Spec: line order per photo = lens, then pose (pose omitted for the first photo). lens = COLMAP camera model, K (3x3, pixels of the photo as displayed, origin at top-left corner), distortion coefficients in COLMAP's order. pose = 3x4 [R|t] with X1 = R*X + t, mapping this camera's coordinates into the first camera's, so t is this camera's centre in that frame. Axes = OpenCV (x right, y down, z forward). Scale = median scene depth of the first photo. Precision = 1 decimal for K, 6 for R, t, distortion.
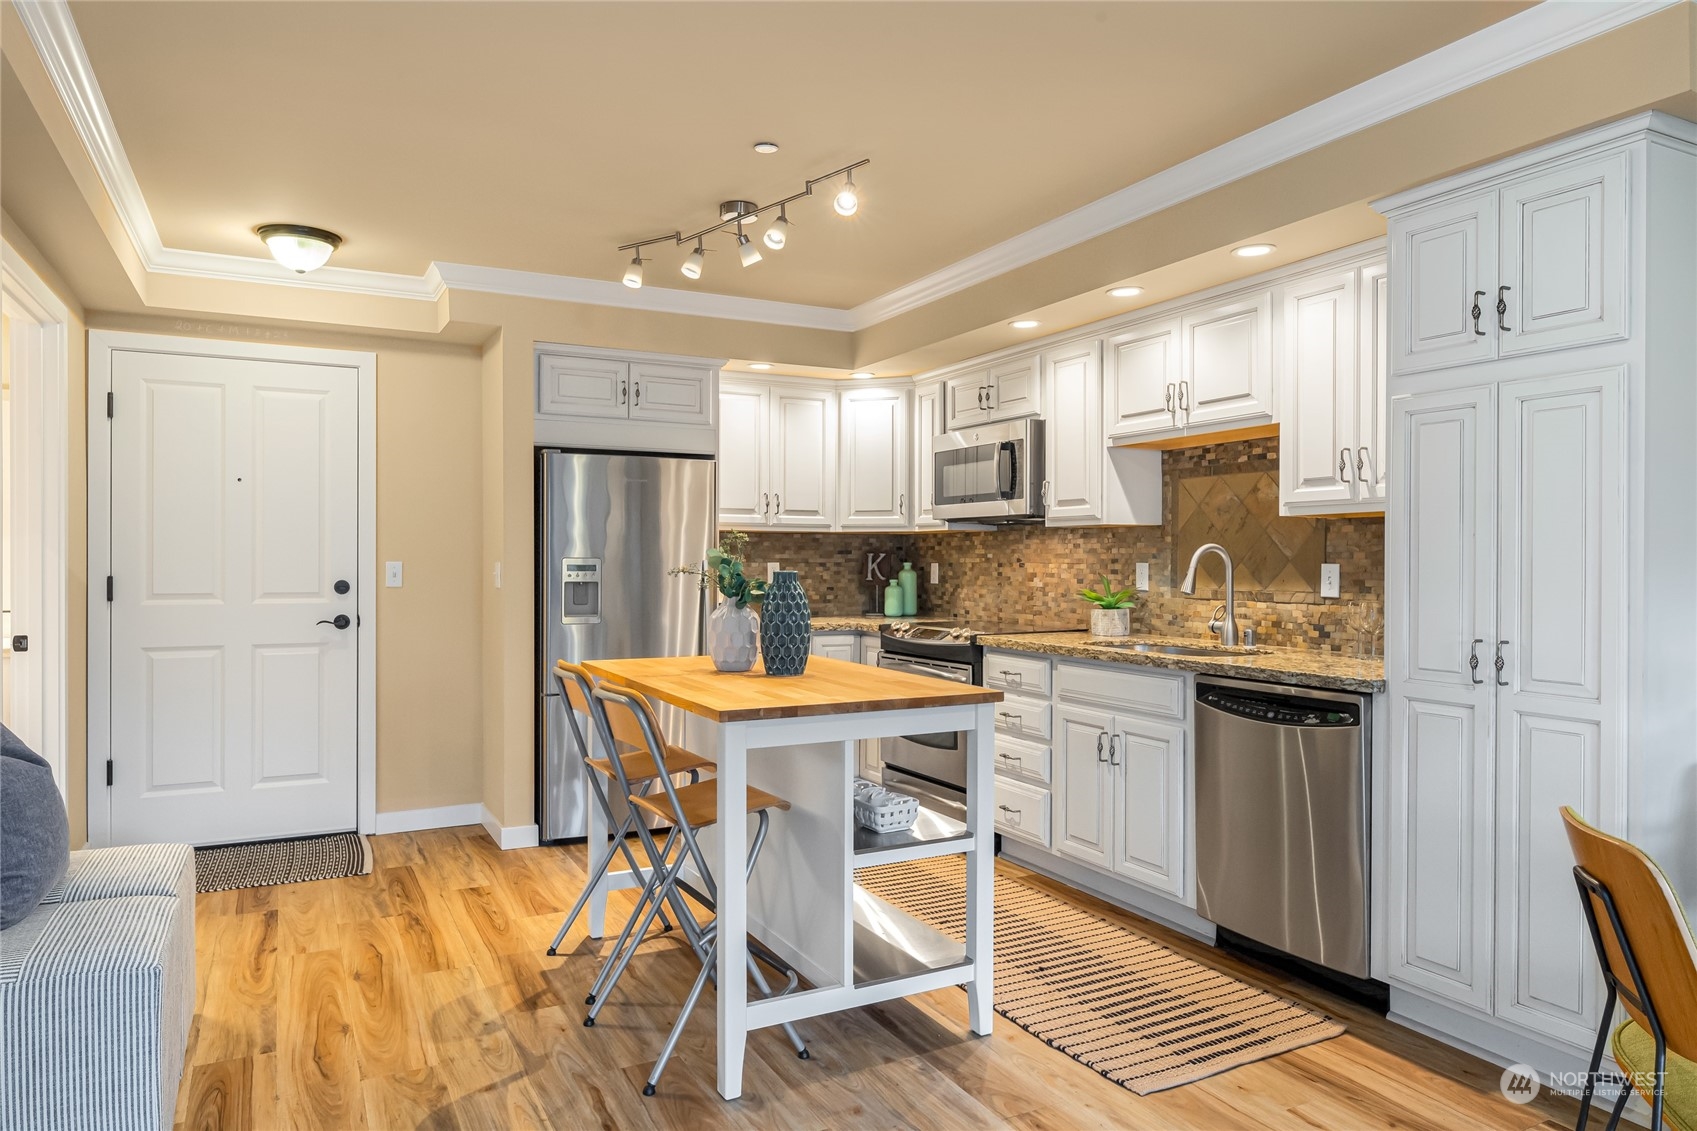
lens RADIAL K [[1088.2, 0, 840.8], [0, 1088.2, 562.4], [0, 0, 1]] dist [0.005999, 0.001498]
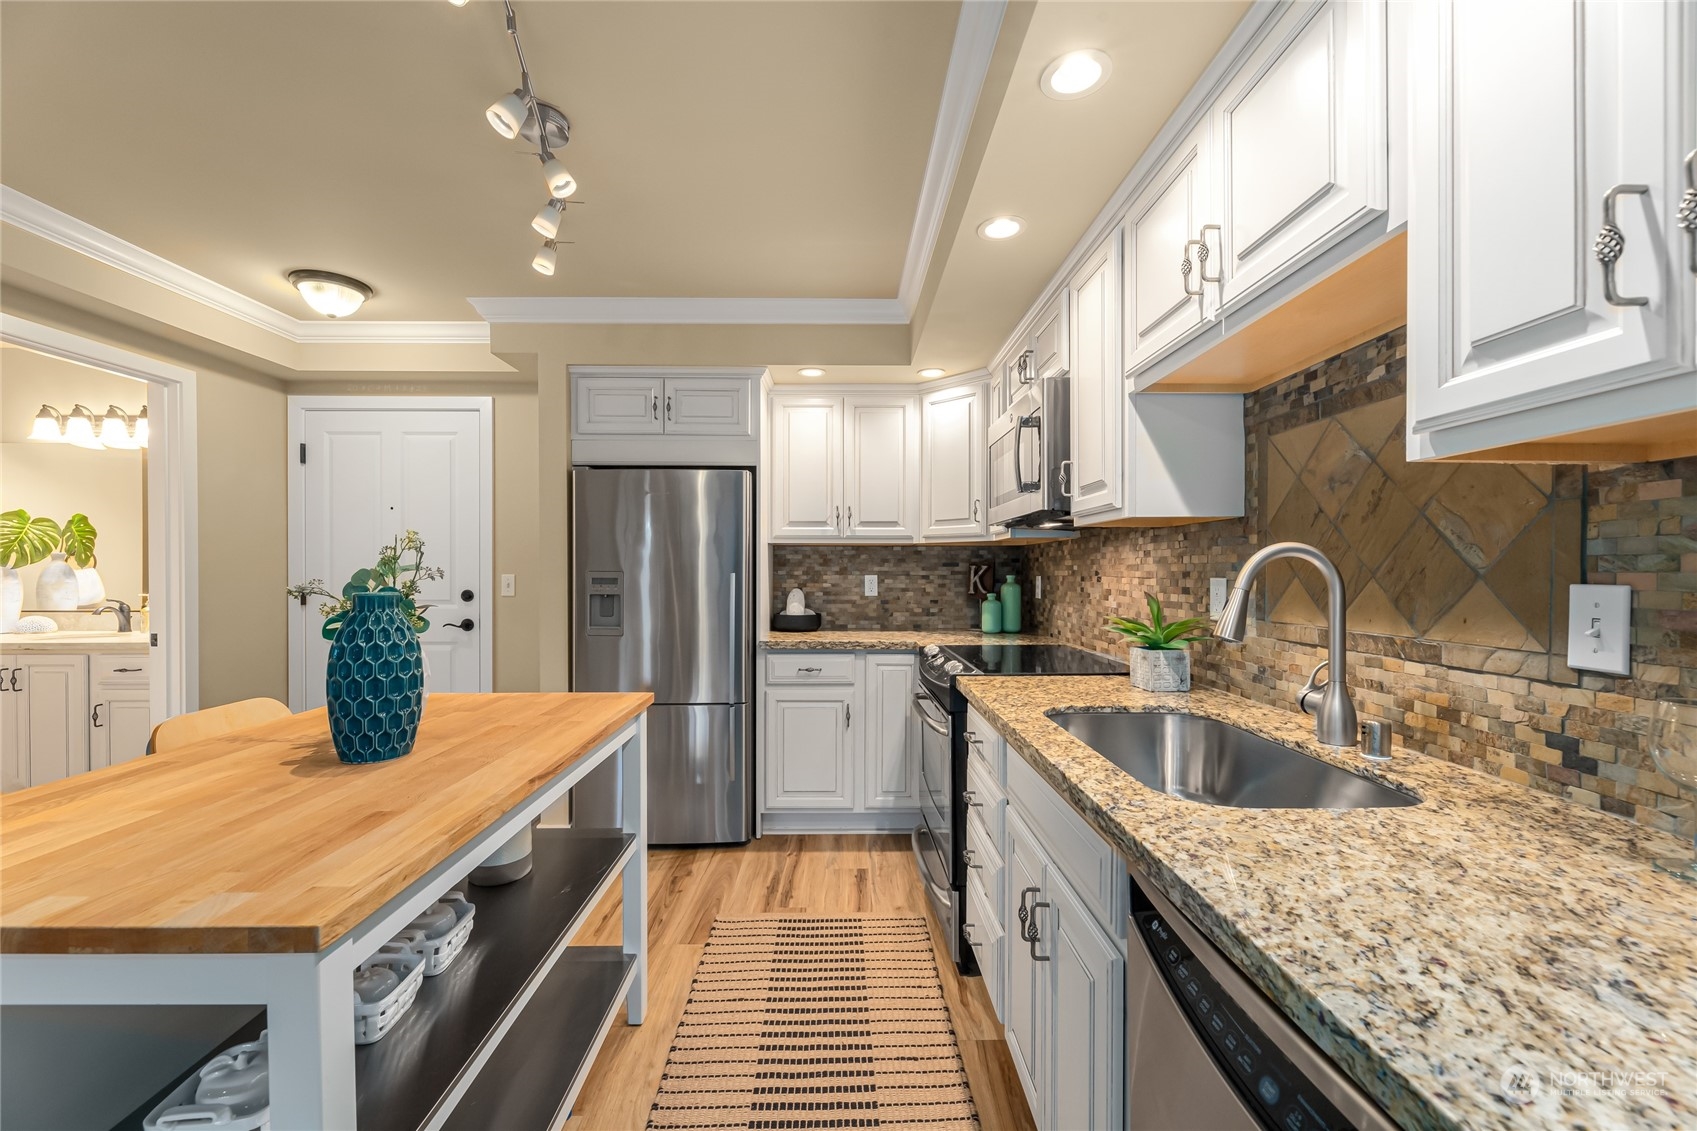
lens RADIAL K [[688.1, 0, 842.2], [0, 688.1, 574.3], [0, 0, 1]] dist [-0.003156, -0.000499]
pose [[0.894104, 0.000994, -0.447858, 0.253660], [-0.000142, 0.999998, 0.001934, -0.002355], [0.447859, -0.001666, 0.894103, 0.528105]]
